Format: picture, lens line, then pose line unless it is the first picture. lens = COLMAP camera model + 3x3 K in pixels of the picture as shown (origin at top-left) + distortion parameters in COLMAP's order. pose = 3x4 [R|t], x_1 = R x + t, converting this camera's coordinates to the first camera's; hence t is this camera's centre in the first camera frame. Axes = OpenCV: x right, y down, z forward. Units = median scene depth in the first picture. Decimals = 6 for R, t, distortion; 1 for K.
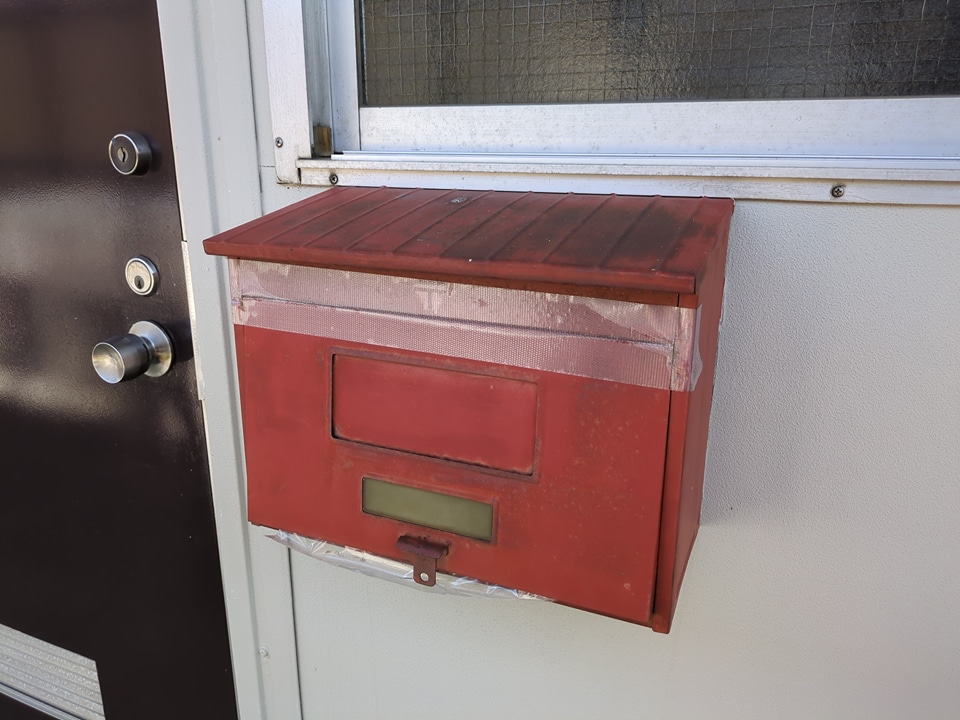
lens RADIAL K [[717.5, 0, 479.4], [0, 717.5, 352.5], [0, 0, 1]] dist [0.036627, -0.036530]
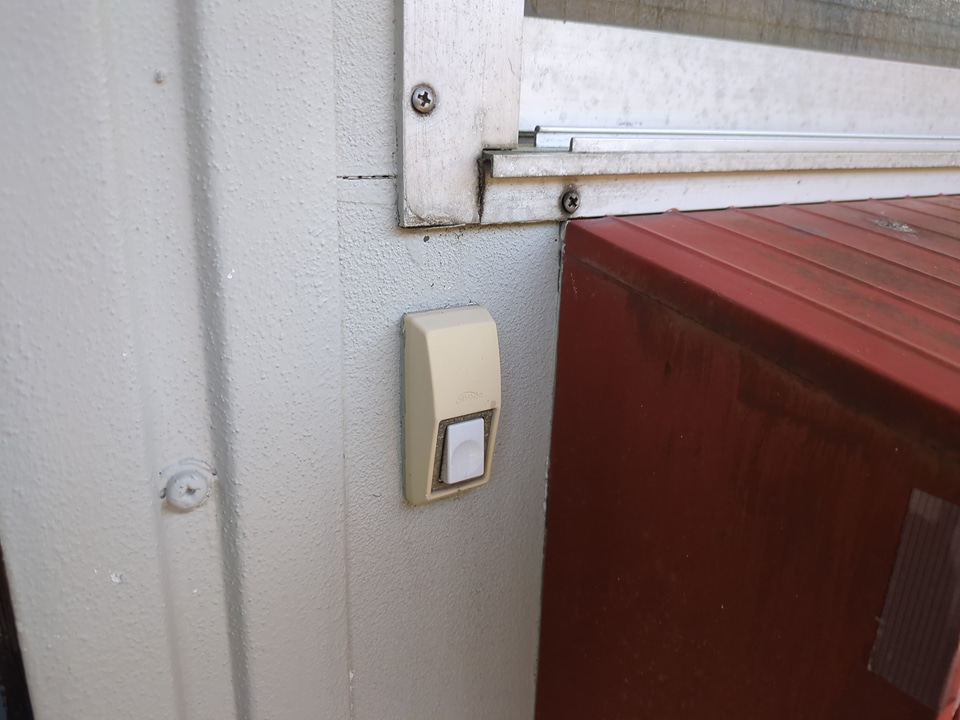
lens RADIAL K [[717.5, 0, 479.4], [0, 717.5, 352.5], [0, 0, 1]] dist [0.036627, -0.036530]
pose [[0.544534, -0.253990, 0.799357, -0.555671], [0.201430, 0.964756, 0.169327, -0.237198], [-0.814192, 0.068810, 0.576504, 0.819105]]
